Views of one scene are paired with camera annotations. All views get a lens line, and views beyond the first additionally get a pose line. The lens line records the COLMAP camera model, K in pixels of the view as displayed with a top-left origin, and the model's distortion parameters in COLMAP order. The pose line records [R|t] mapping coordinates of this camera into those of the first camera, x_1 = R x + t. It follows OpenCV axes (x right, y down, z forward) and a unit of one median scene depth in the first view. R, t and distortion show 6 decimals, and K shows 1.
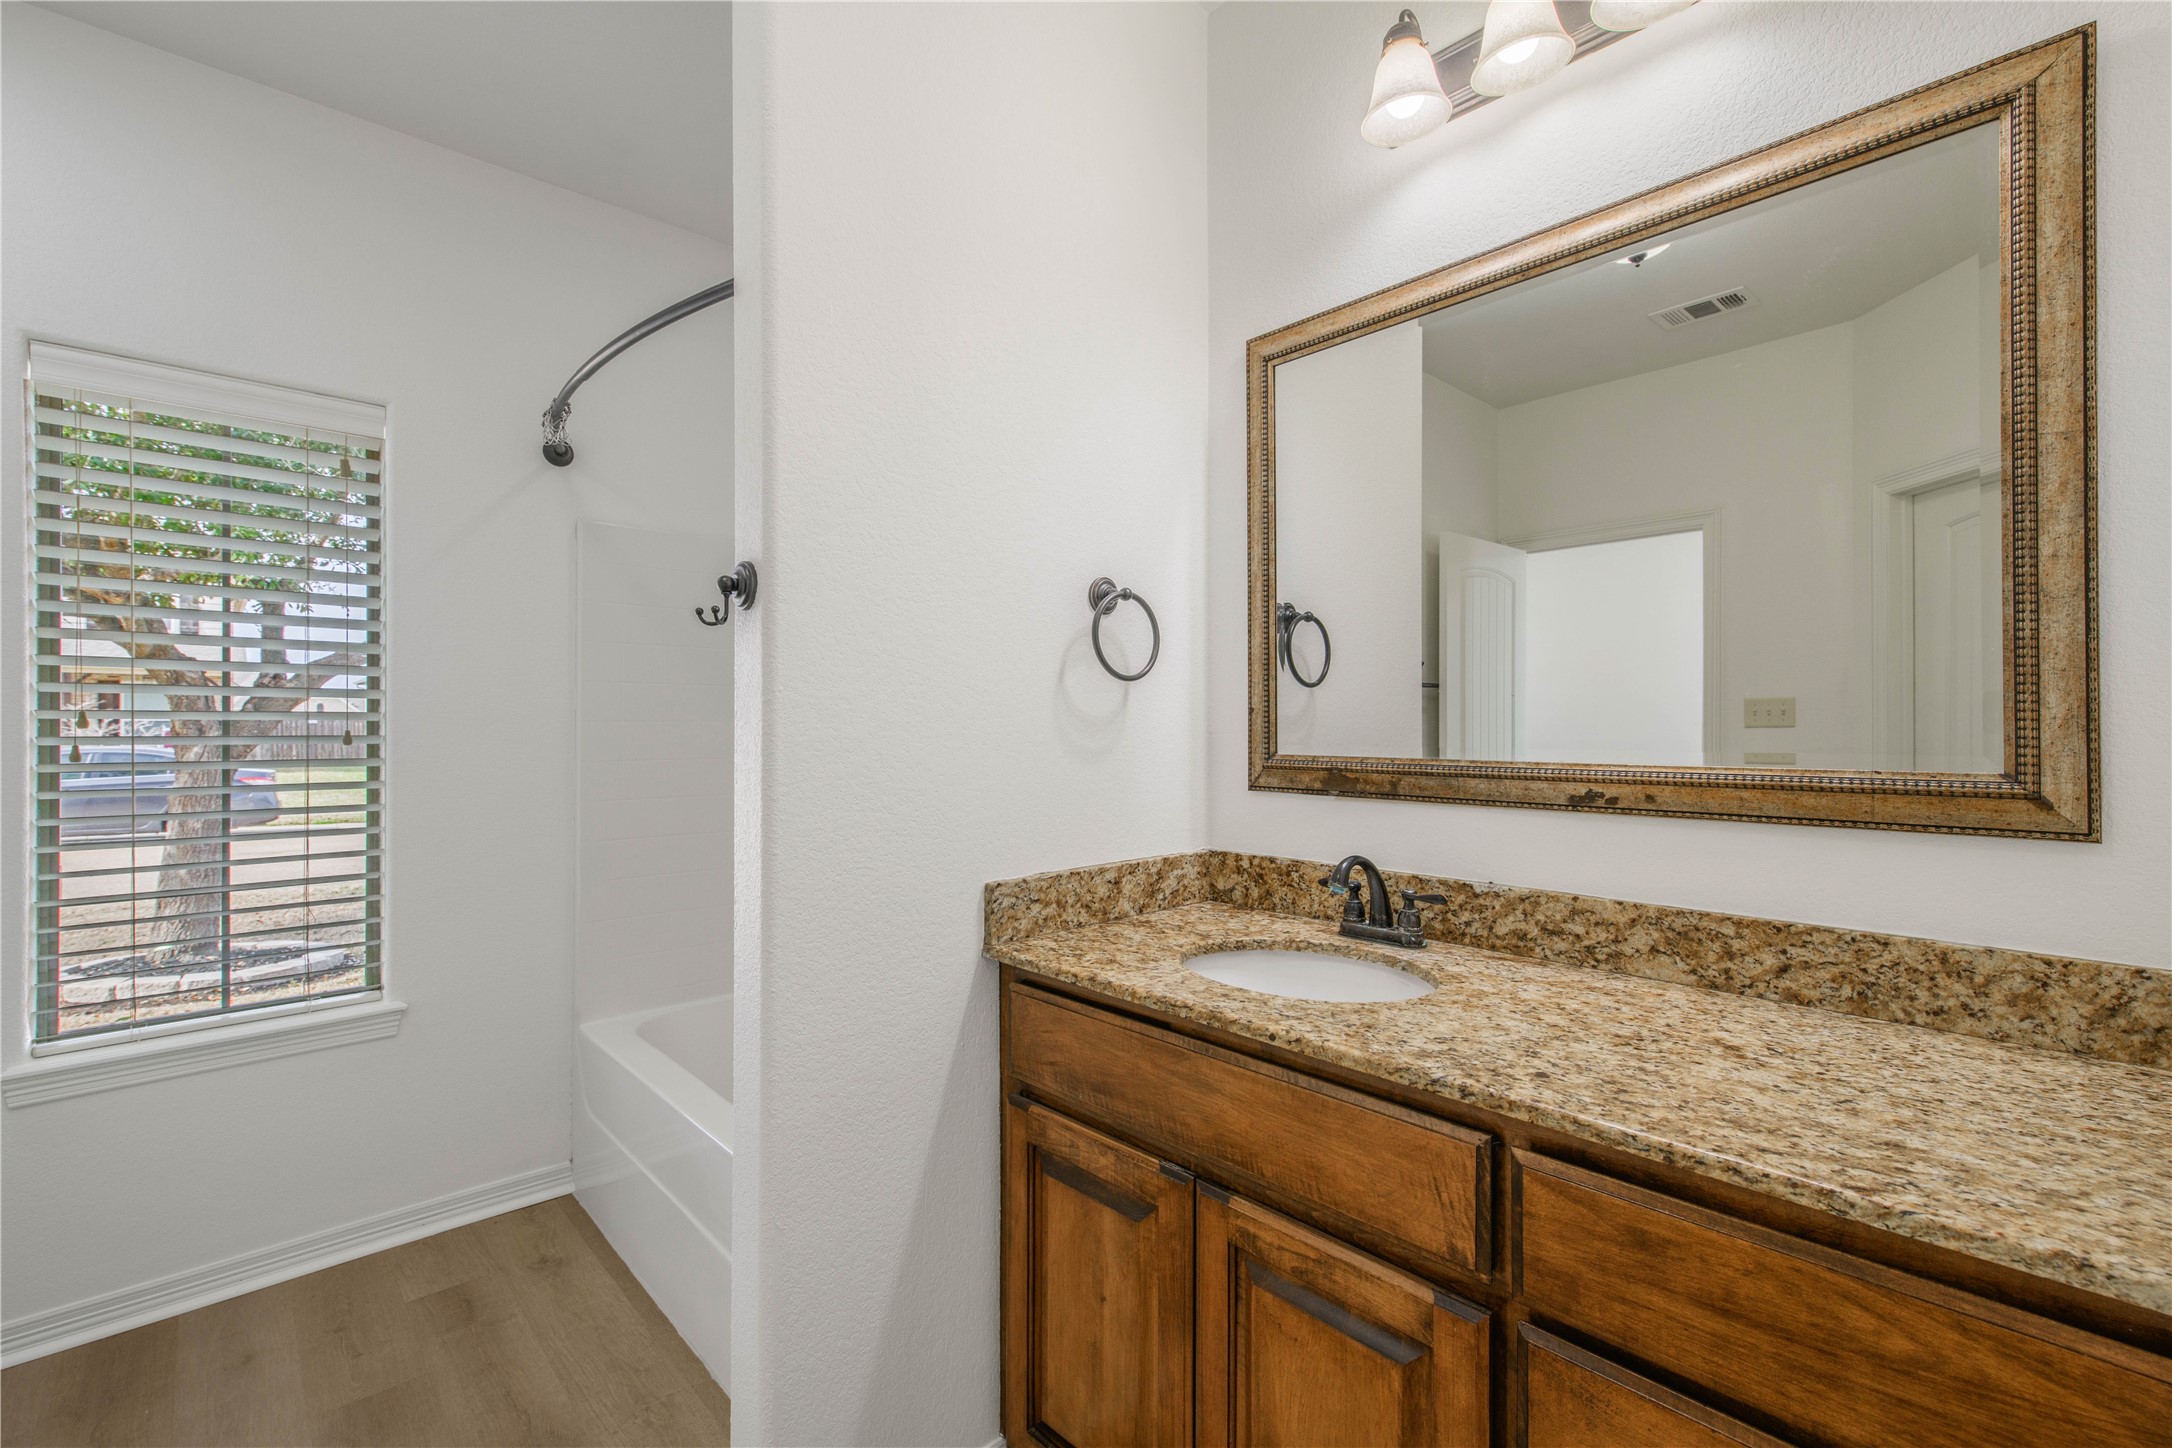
lens RADIAL K [[945.1, 0, 1083.2], [0, 945.1, 713.5], [0, 0, 1]] dist [0.004788, -0.000117]
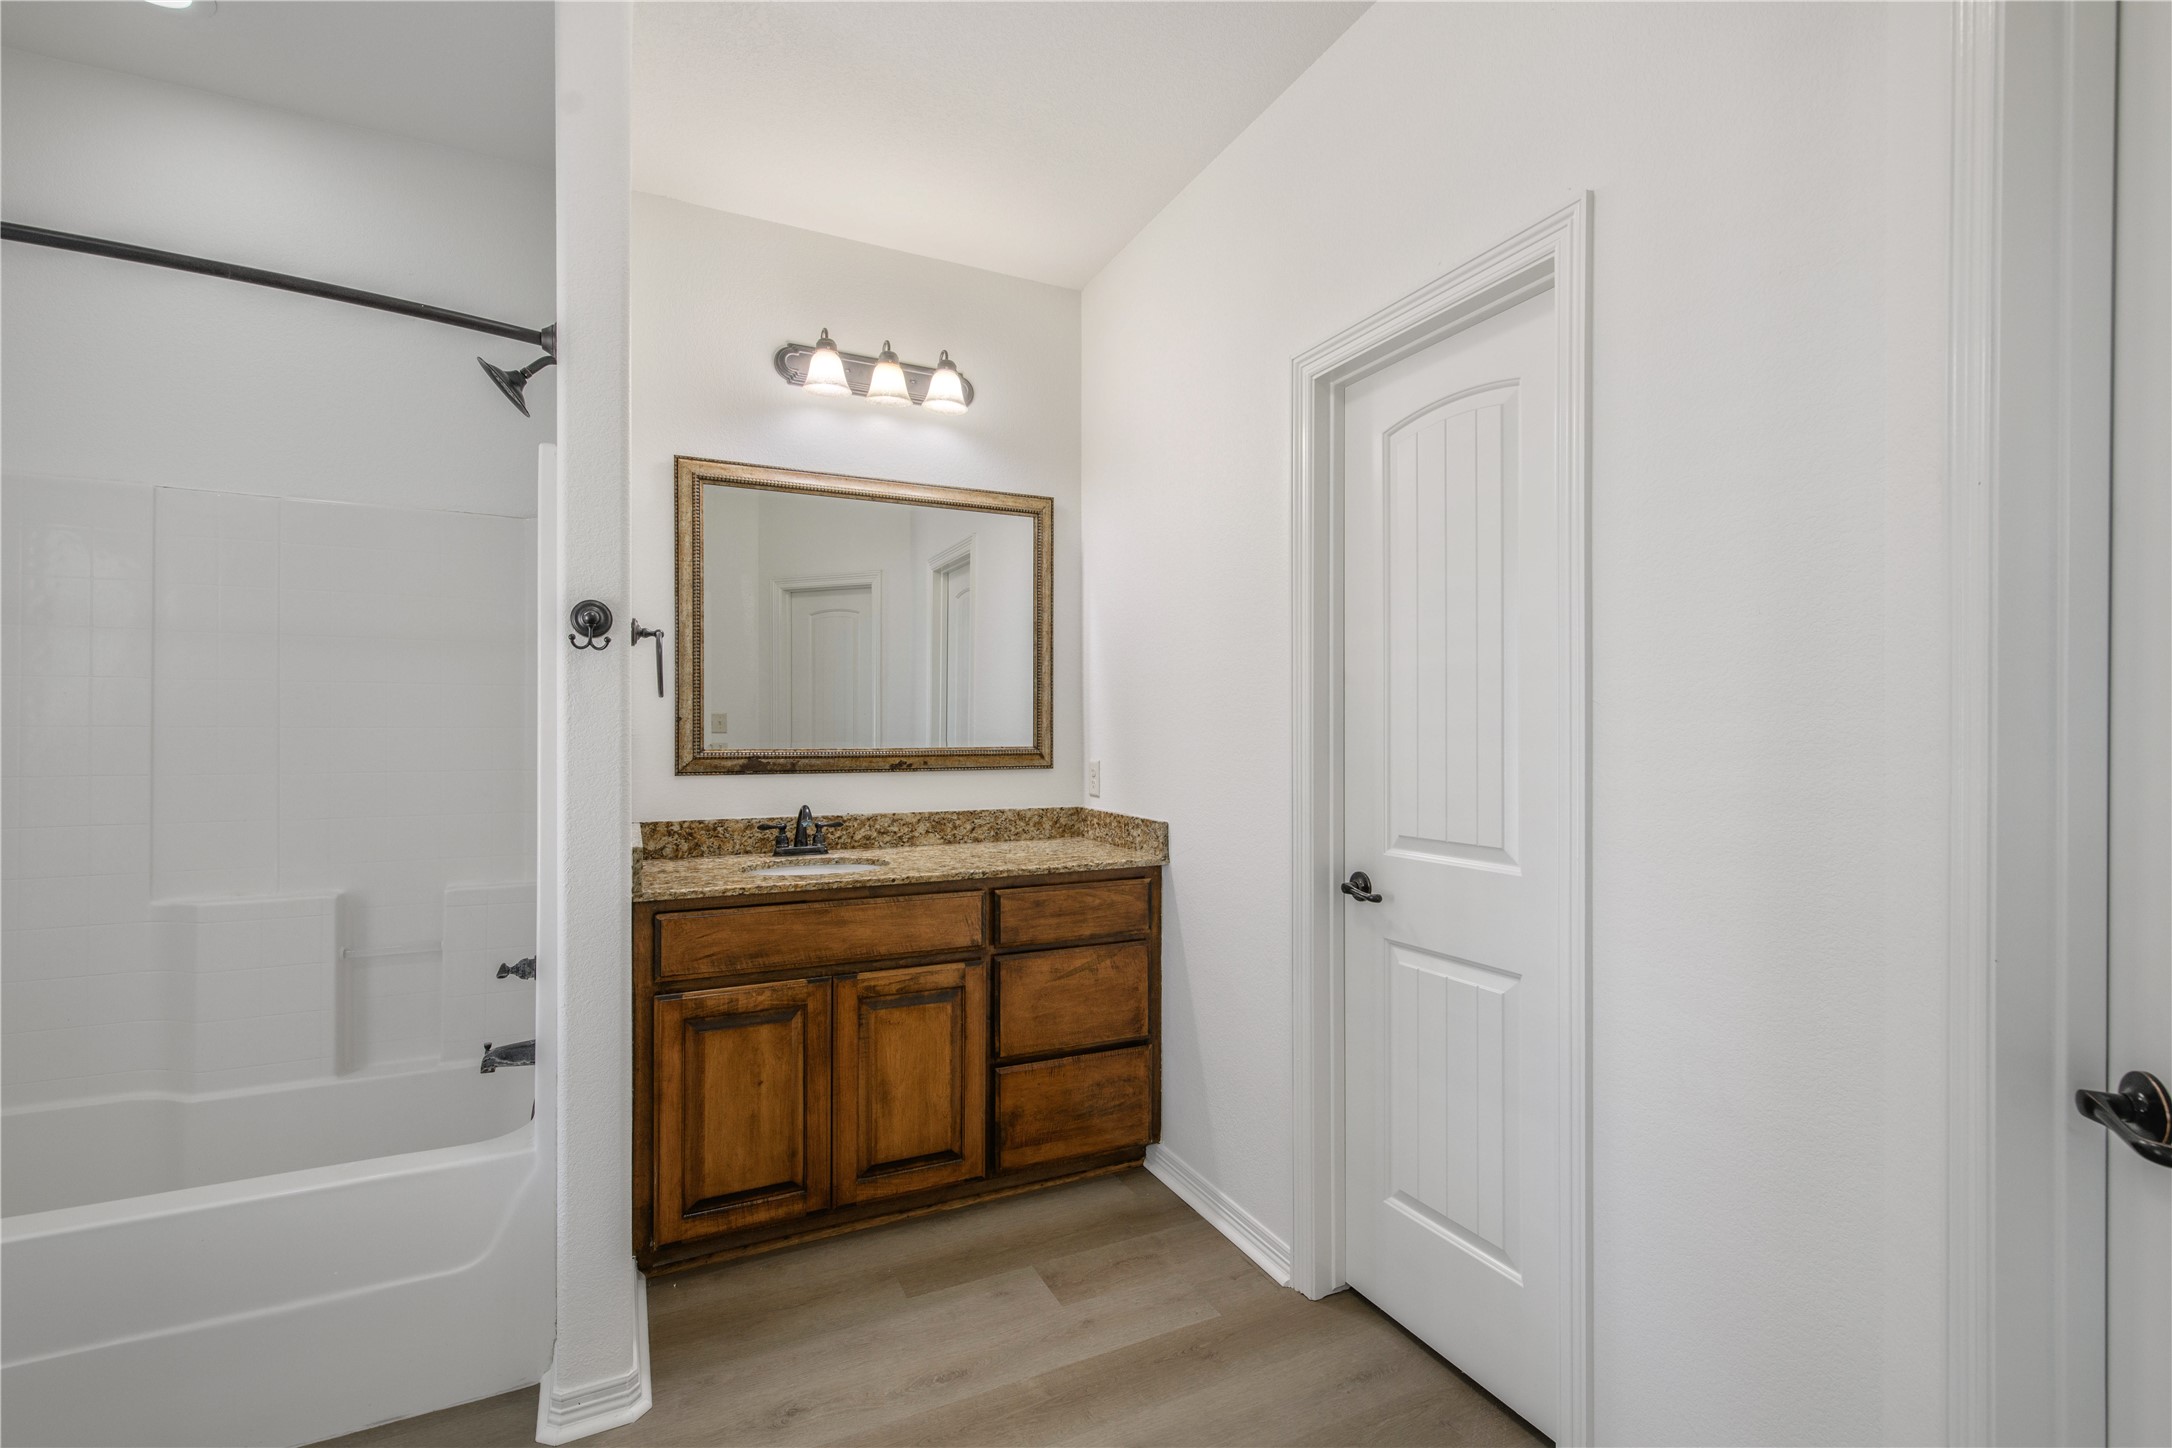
lens RADIAL K [[945.1, 0, 1107.1], [0, 945.1, 732.9], [0, 0, 1]] dist [0.004788, -0.000117]
pose [[0.288325, -0.001464, 0.957531, -1.358754], [-0.010433, 0.999935, 0.004671, 0.005452], [-0.957476, -0.011337, 0.288291, -0.029256]]
